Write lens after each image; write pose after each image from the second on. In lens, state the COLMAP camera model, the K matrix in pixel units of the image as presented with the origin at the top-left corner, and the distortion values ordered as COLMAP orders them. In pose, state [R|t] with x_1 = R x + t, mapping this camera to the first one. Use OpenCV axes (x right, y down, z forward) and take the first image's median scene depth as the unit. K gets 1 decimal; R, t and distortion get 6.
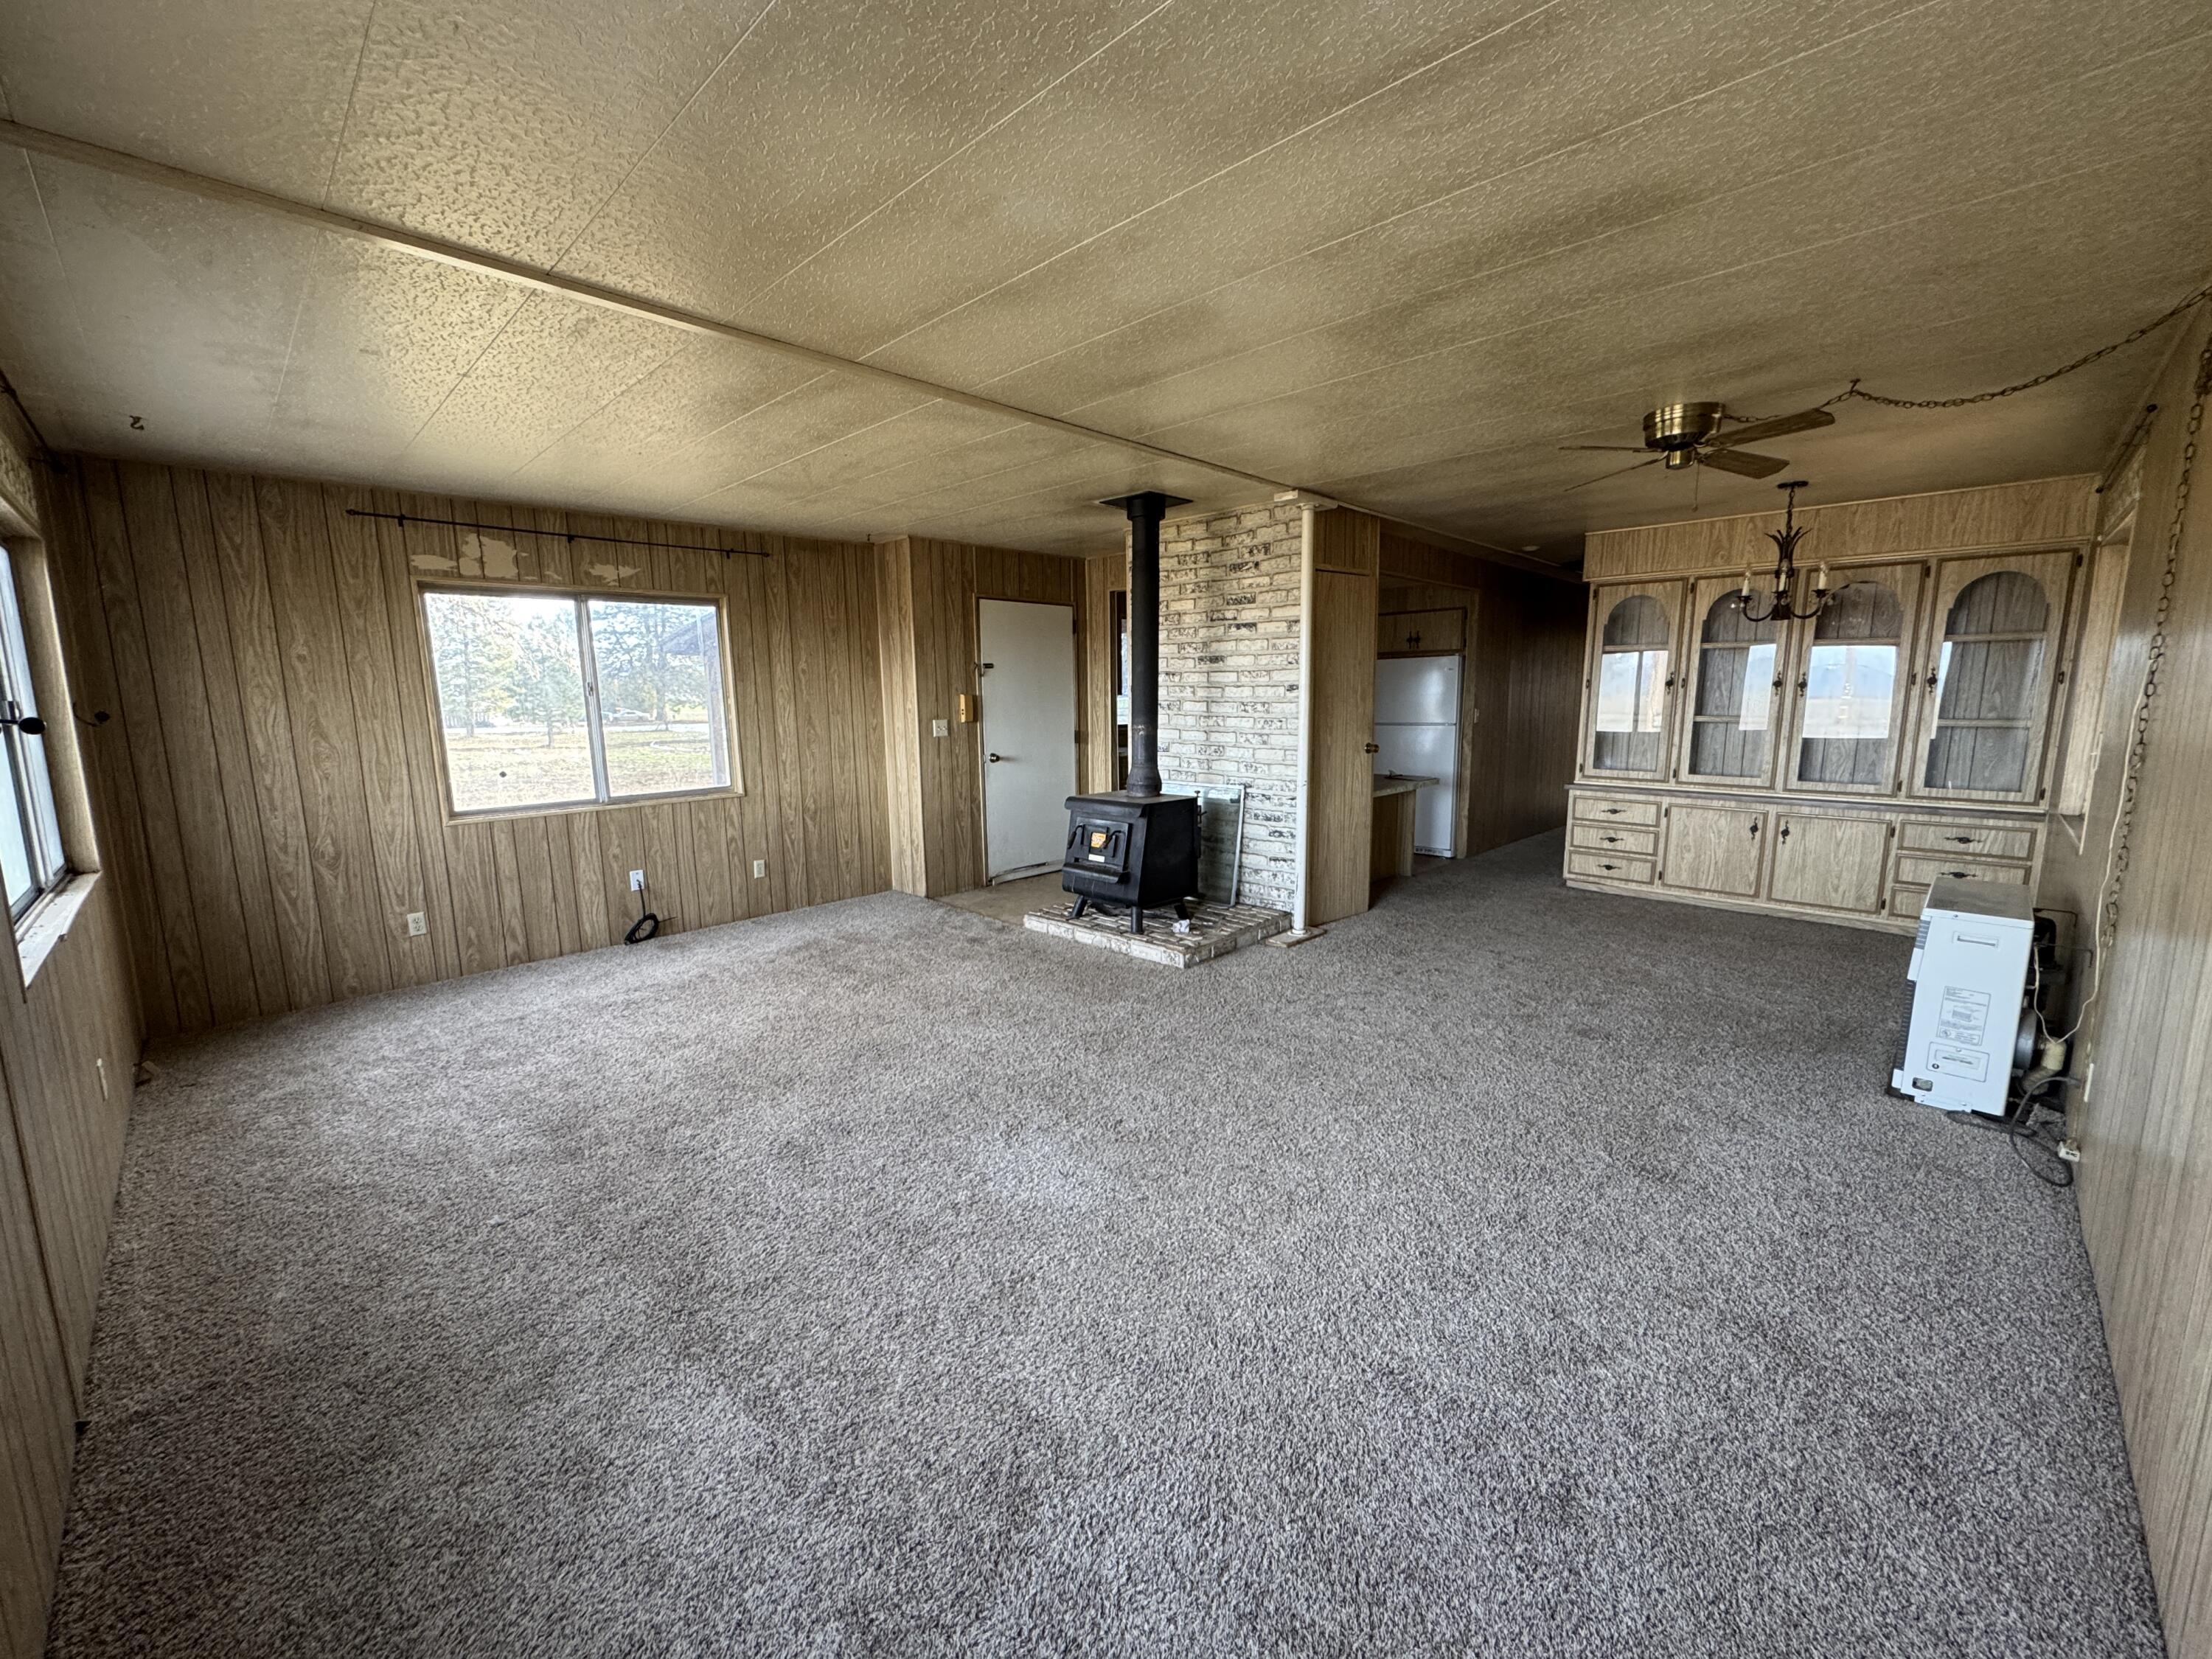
lens RADIAL K [[879.0, 0, 1103.0], [0, 879.0, 828.5], [0, 0, 1]] dist [-0.002719, -0.000146]
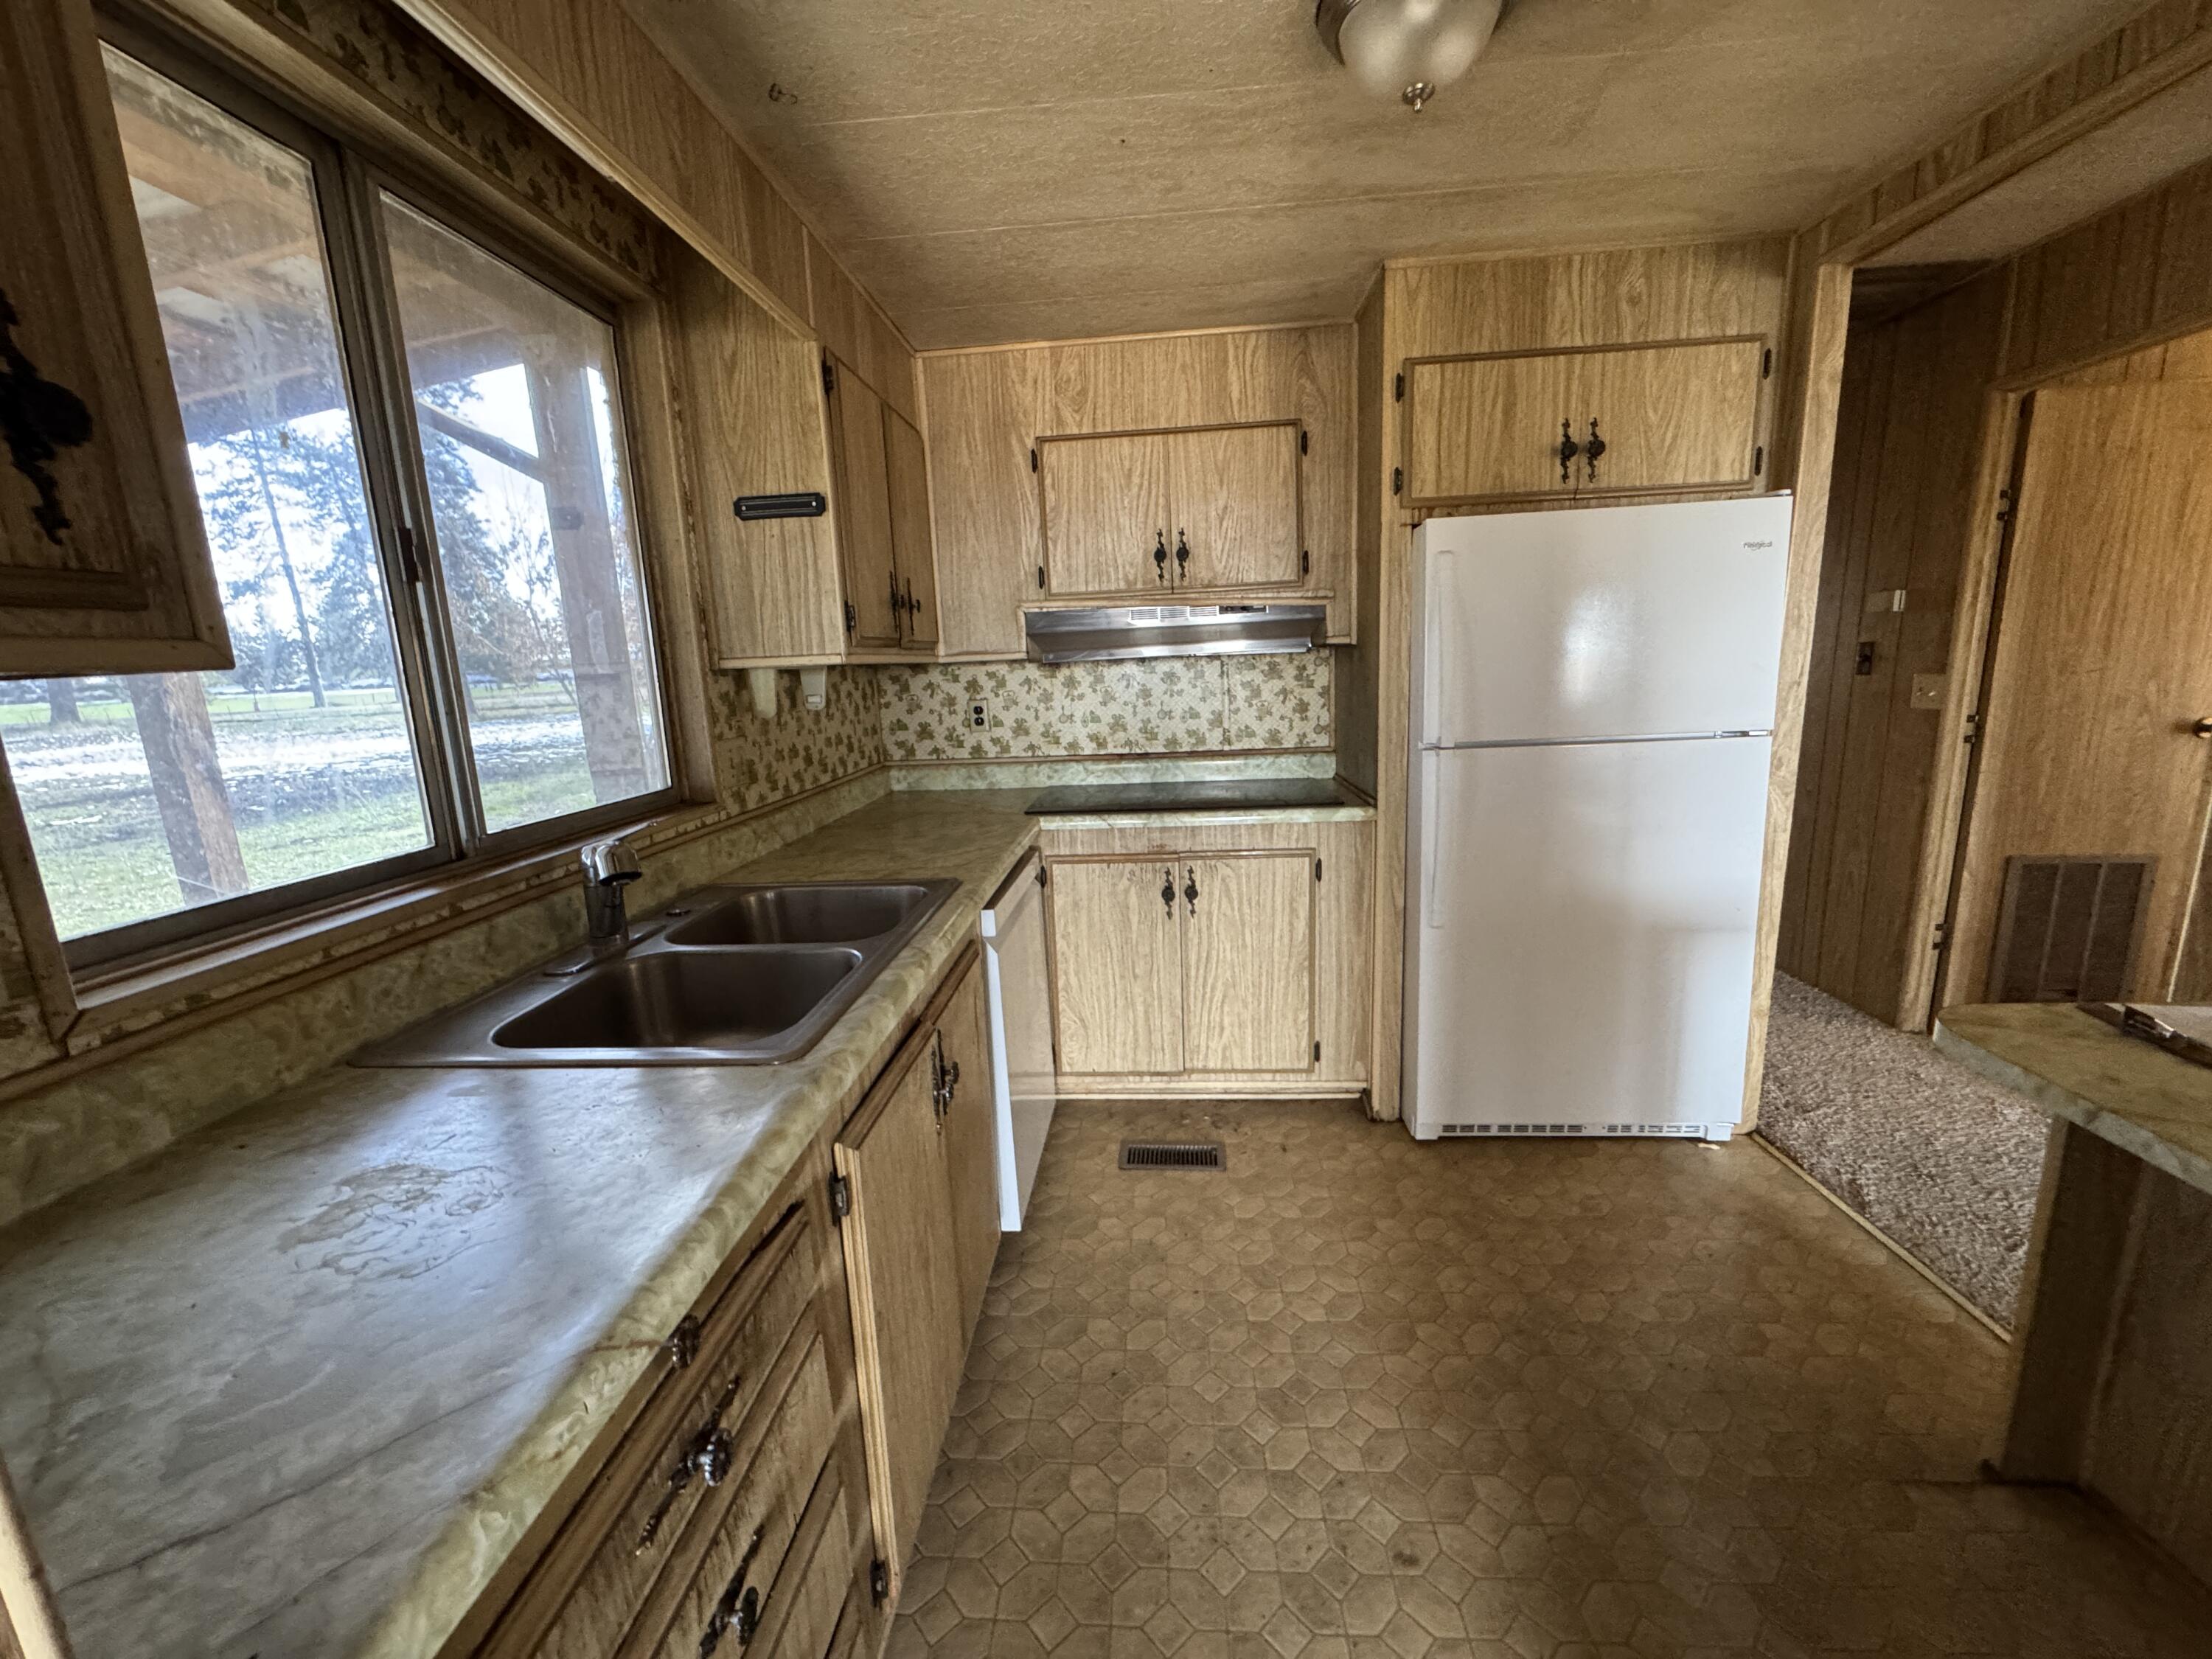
lens RADIAL K [[881.7, 0, 1106.0], [0, 881.7, 829.5], [0, 0, 1]] dist [-0.003491, -0.001052]
pose [[0.760473, -0.143039, 0.633419, 0.044841], [0.127882, 0.989325, 0.069876, -0.184958], [-0.636653, 0.027864, 0.770647, 1.242530]]
